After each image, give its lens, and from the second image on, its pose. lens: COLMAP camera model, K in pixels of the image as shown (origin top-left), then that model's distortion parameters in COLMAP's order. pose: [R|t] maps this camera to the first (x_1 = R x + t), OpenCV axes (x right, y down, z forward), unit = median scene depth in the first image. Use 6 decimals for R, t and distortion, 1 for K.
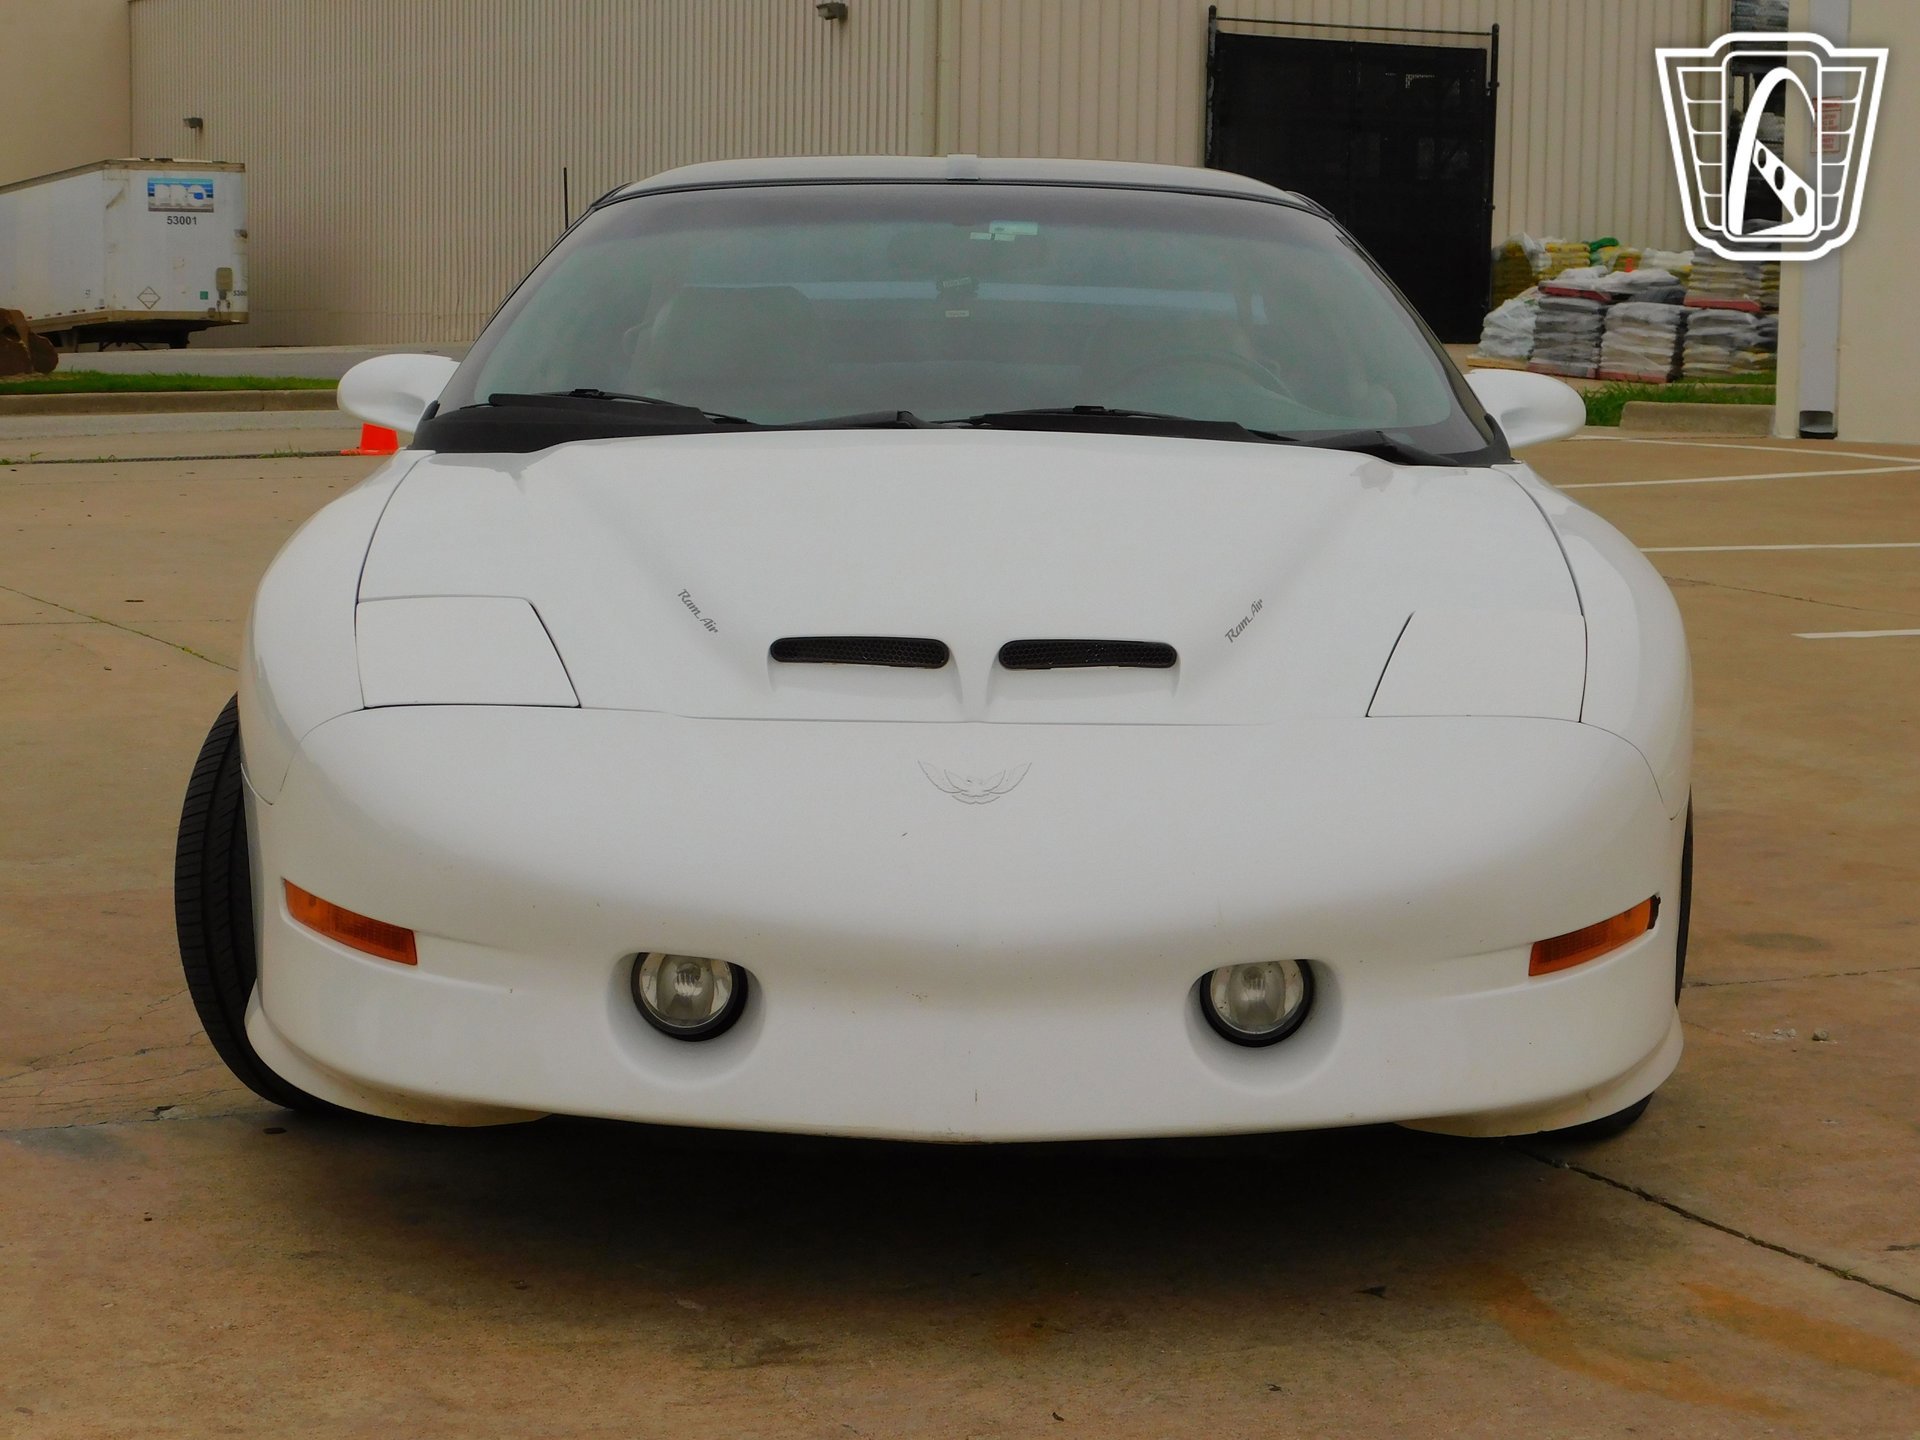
lens RADIAL K [[4087.3, 0, 960.0], [0, 4087.3, 720.0], [0, 0, 1]] dist [0.008594, -0.034027]
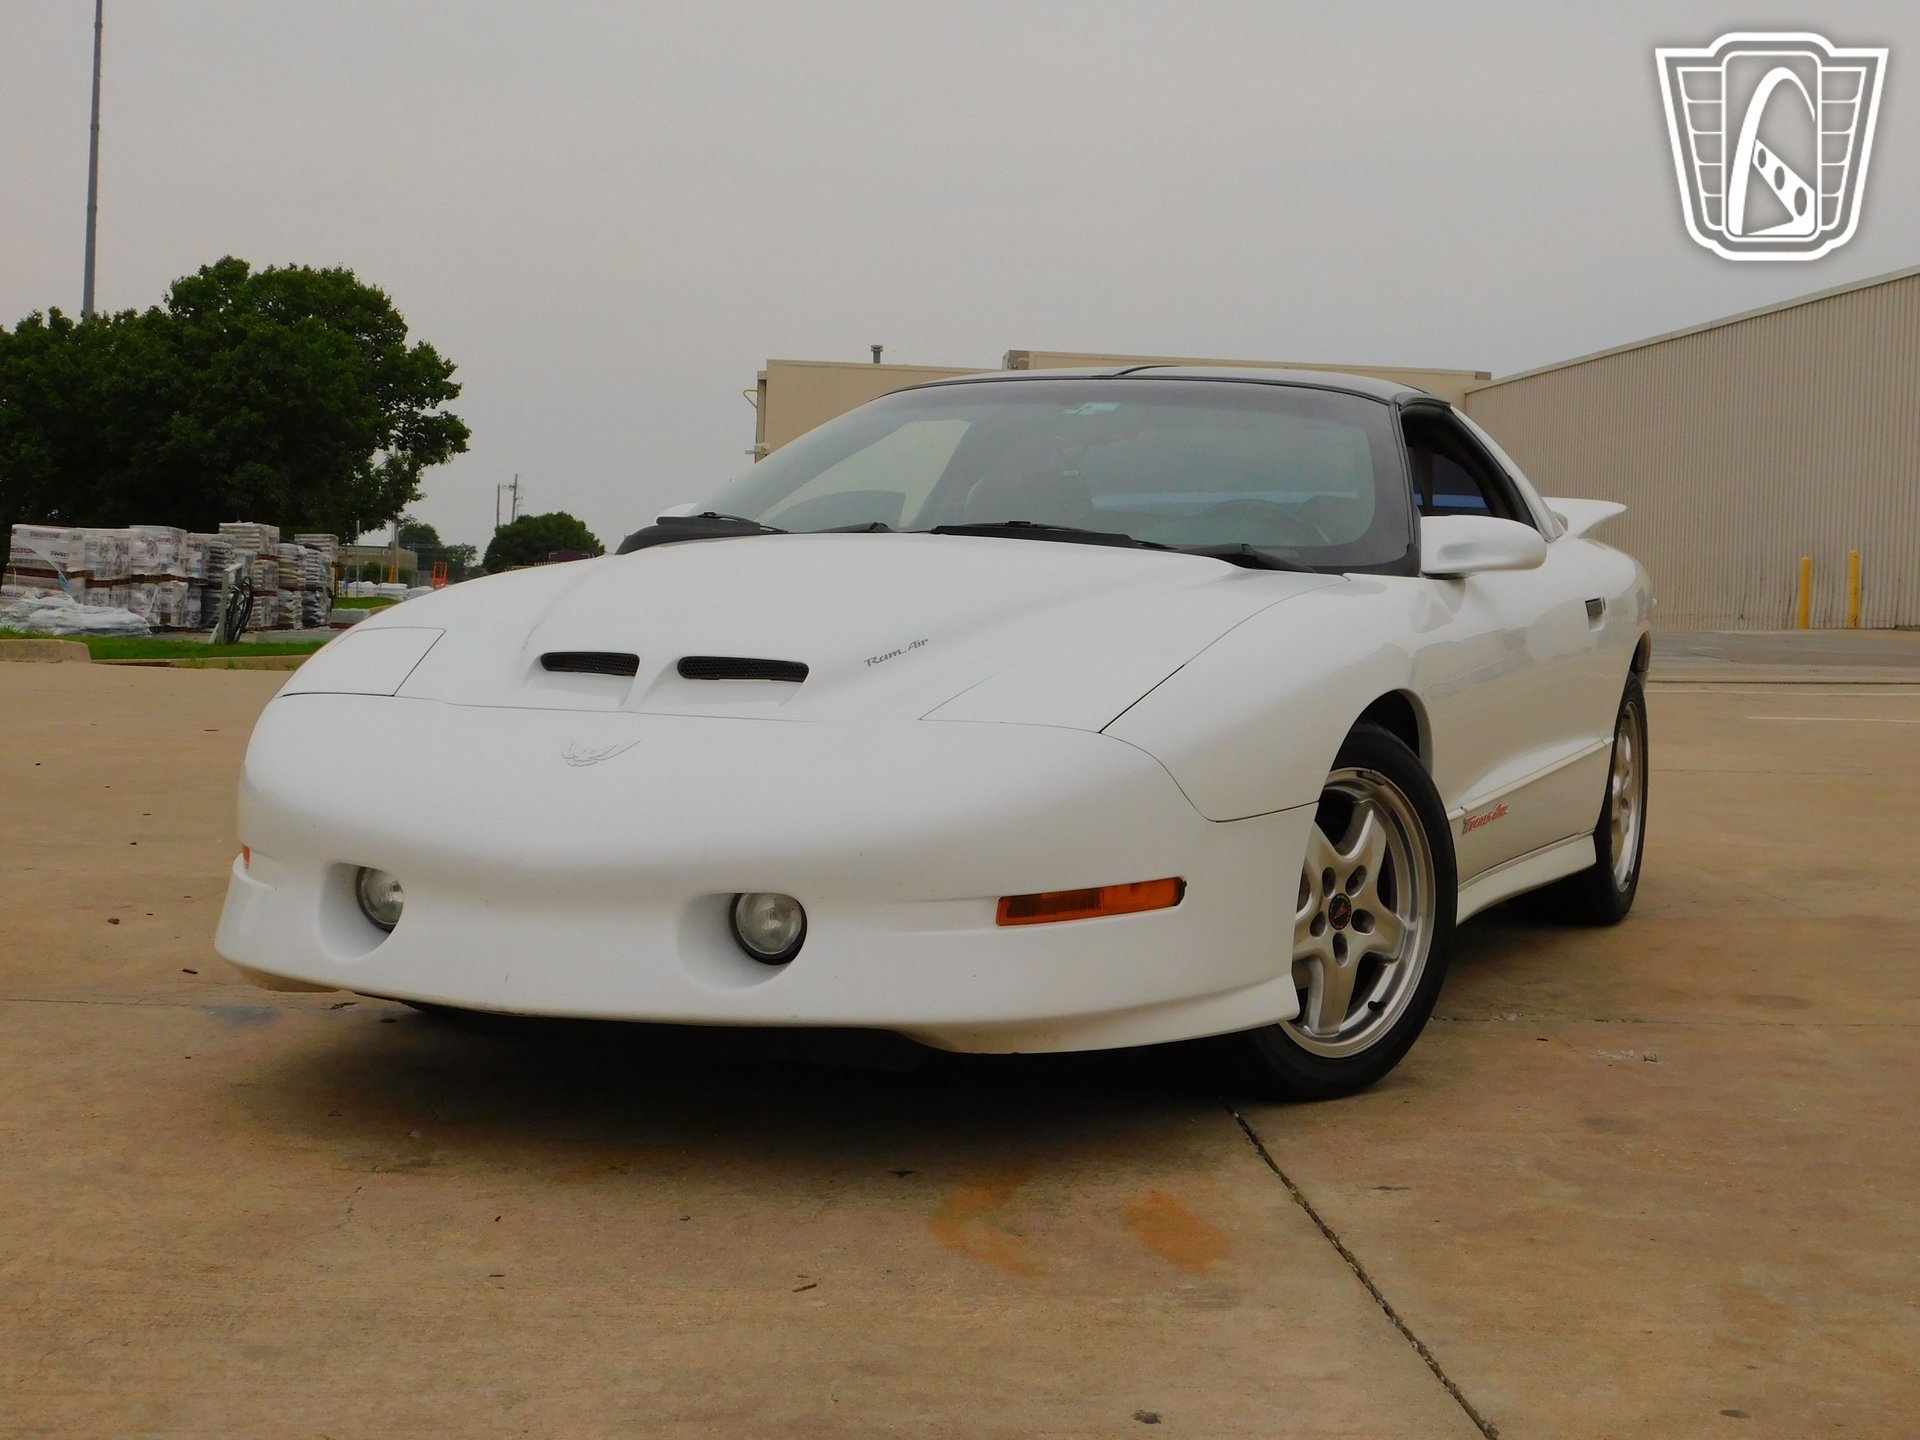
lens RADIAL K [[2915.6, 0, 960.0], [0, 2915.6, 720.0], [0, 0, 1]] dist [0.029735, -0.082768]
pose [[0.923213, 0.029319, -0.383168, 0.373750], [-0.054697, 0.996959, -0.055506, 0.039851], [0.380376, 0.072202, 0.922009, 0.131709]]
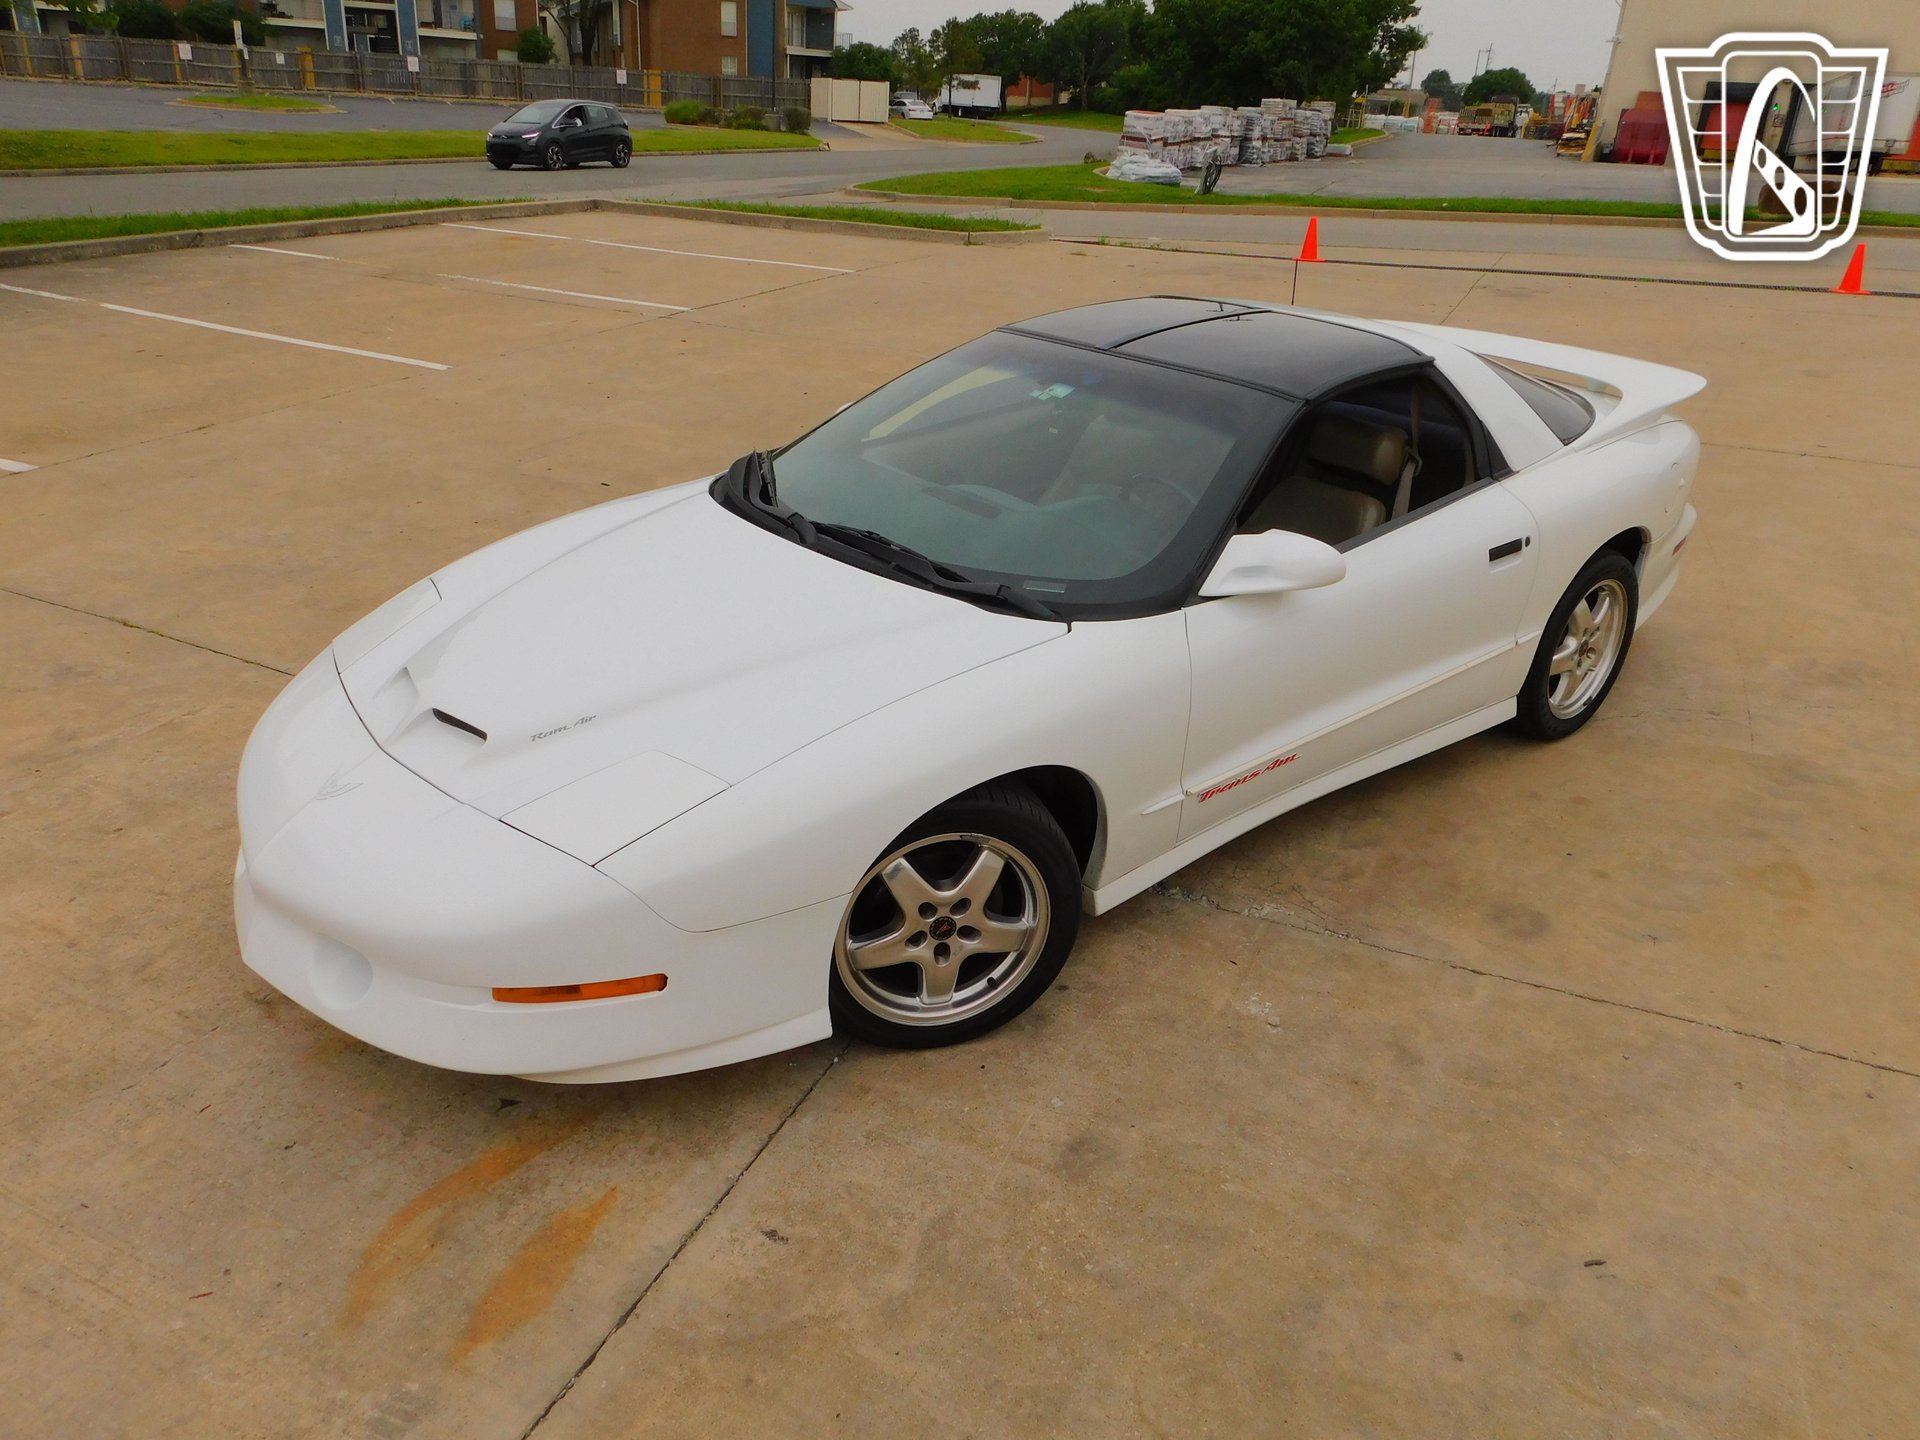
lens RADIAL K [[1423.7, 0, 960.0], [0, 1423.7, 720.0], [0, 0, 1]] dist [-0.007066, 0.009207]
pose [[0.636175, 0.326909, -0.698864, 0.505248], [-0.106331, 0.934305, 0.340248, -0.212046], [0.764182, -0.142146, 0.629142, 0.630972]]
